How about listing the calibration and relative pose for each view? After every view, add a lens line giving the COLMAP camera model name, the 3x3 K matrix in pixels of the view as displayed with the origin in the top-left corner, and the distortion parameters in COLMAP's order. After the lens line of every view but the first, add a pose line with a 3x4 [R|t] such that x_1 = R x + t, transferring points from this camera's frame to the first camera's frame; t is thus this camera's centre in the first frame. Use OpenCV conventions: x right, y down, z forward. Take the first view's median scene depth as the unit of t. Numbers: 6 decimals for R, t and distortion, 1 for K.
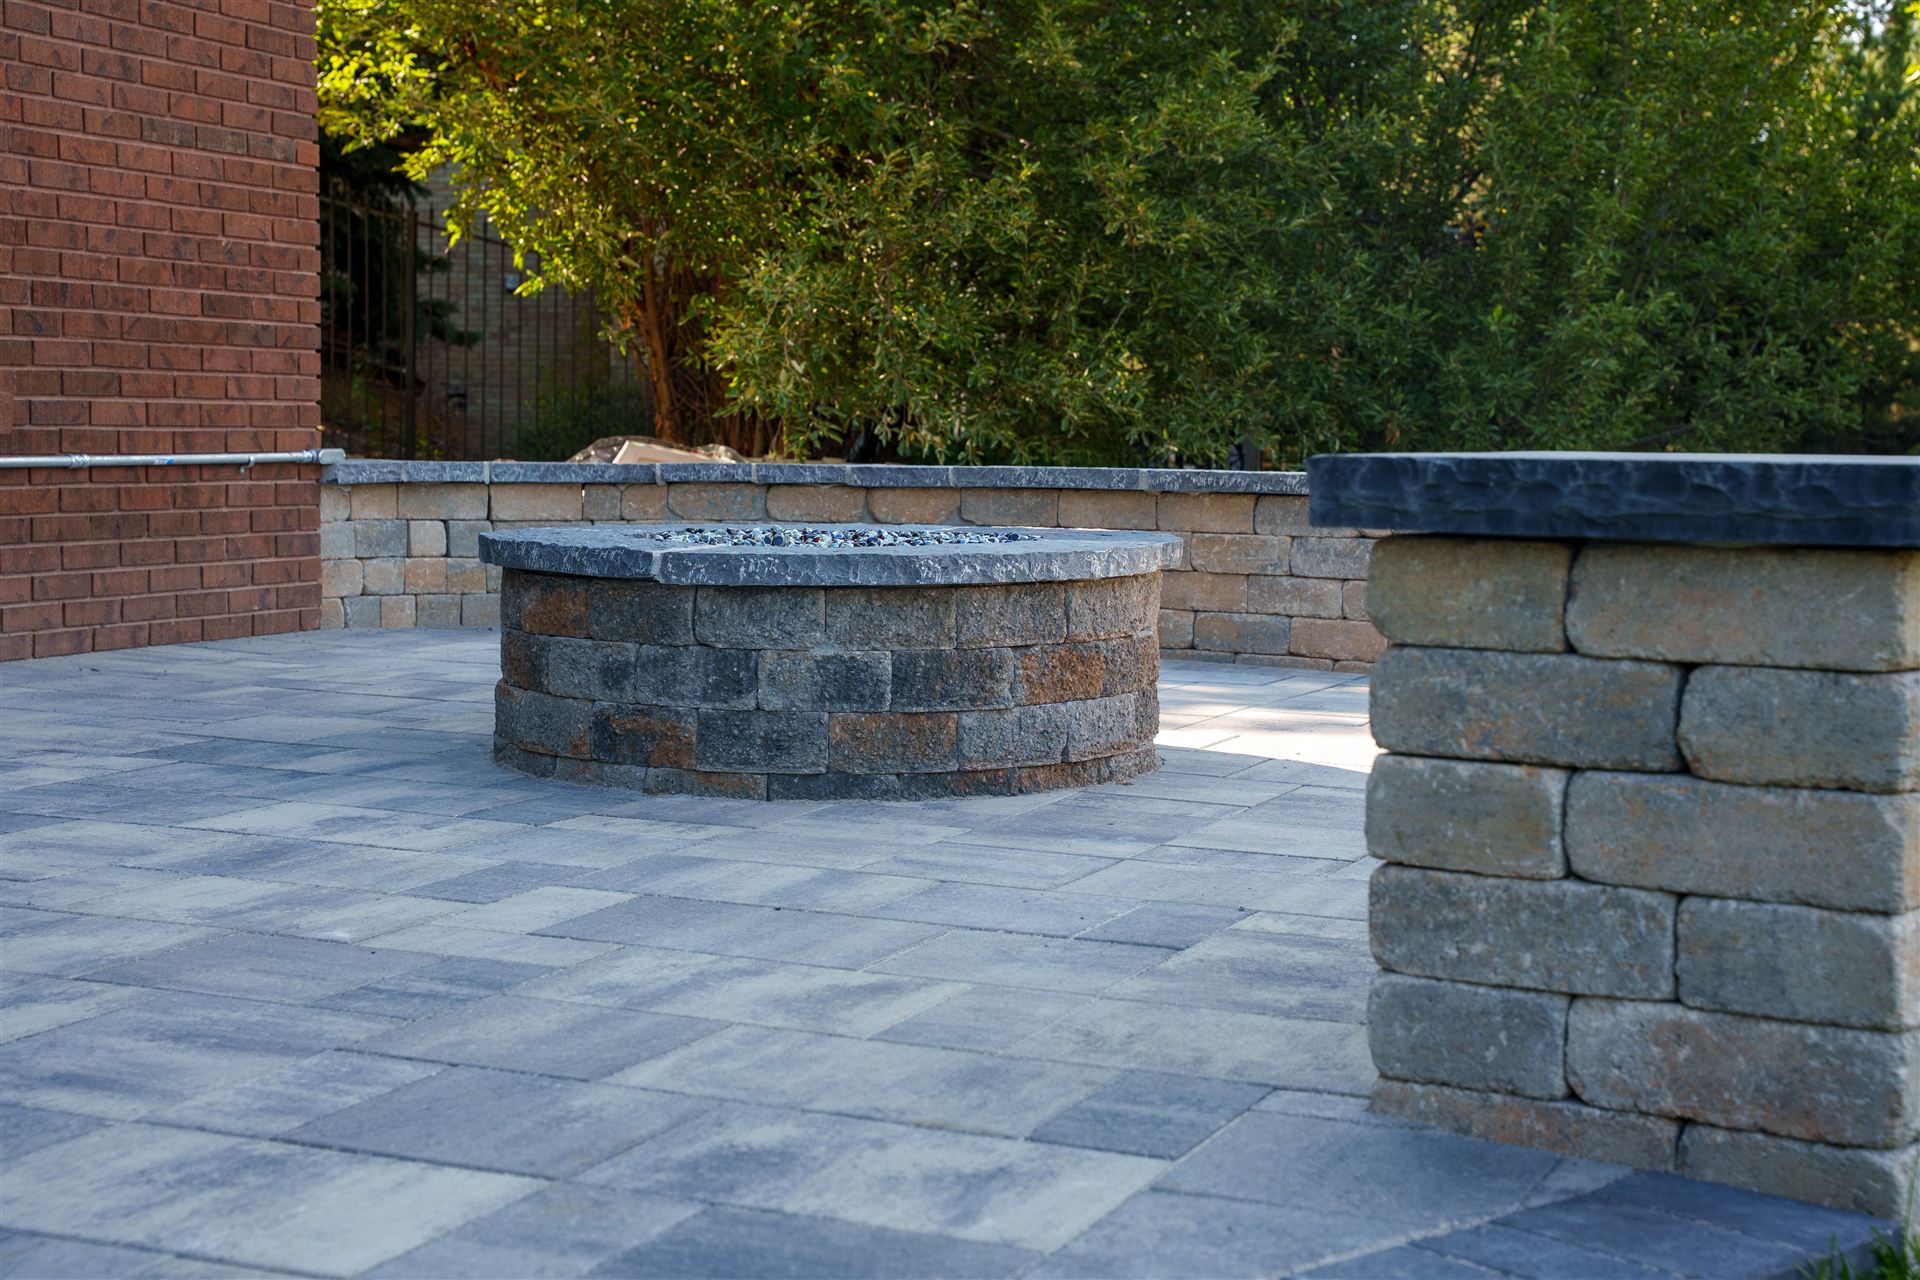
lens RADIAL K [[2775.6, 0, 971.2], [0, 2775.6, 640.6], [0, 0, 1]] dist [0.133353, 0.000000]
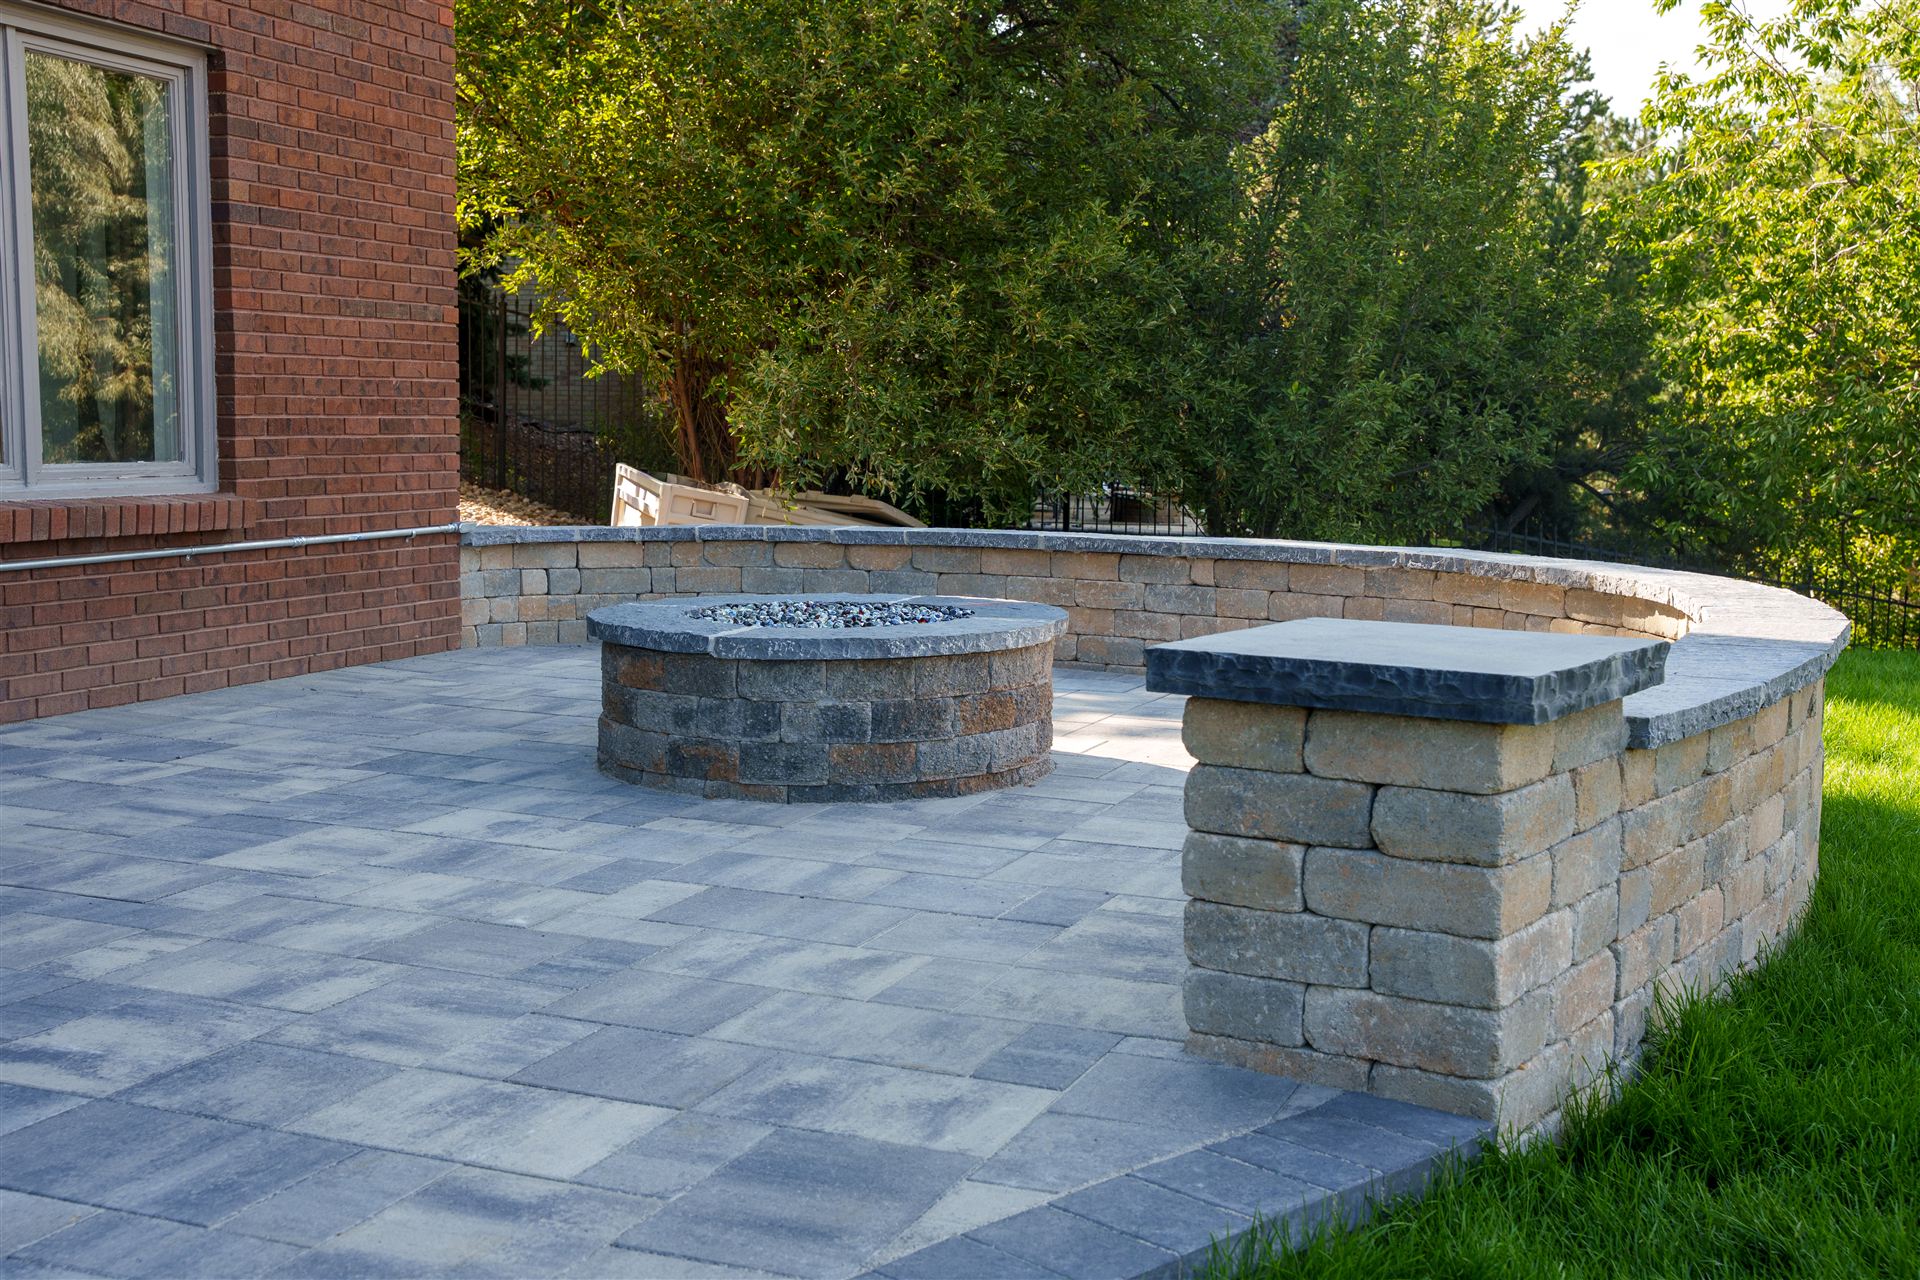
lens RADIAL K [[2106.1, 0, 957.3], [0, 2106.1, 644.8], [0, 0, 1]] dist [-0.001314, 0.000000]
pose [[0.999740, -0.005844, 0.022048, -0.007369], [0.005156, 0.999501, 0.031157, -0.059823], [-0.022219, -0.031036, 0.999271, -0.113934]]
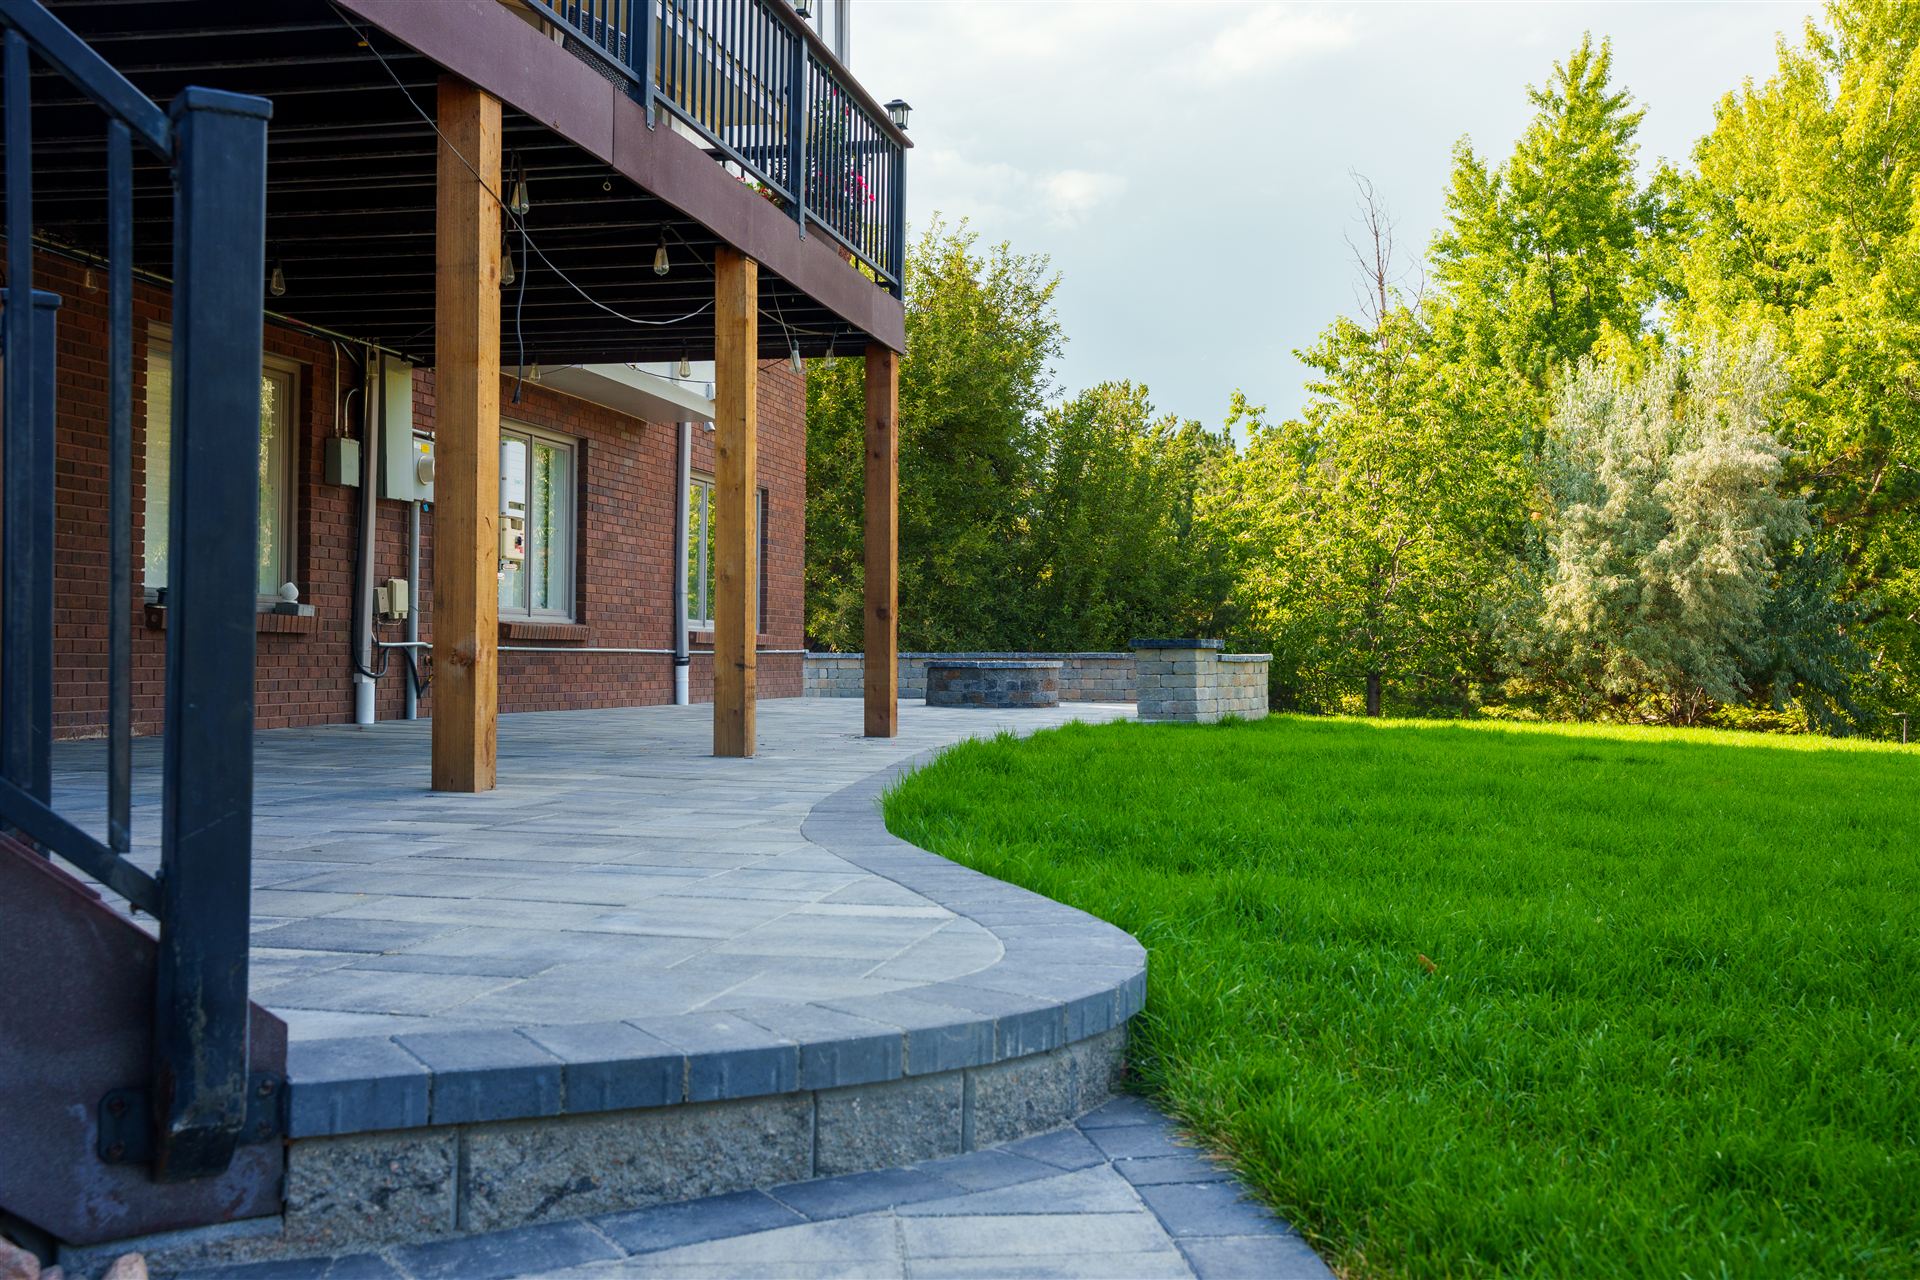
lens RADIAL K [[2106.1, 0, 955.7], [0, 2106.1, 641.2], [0, 0, 1]] dist [-0.001314, 0.000000]
pose [[0.979788, -0.005251, 0.199969, -0.946267], [0.022903, 0.996026, -0.086066, 0.270539], [-0.198723, 0.088906, 0.976015, -2.902287]]
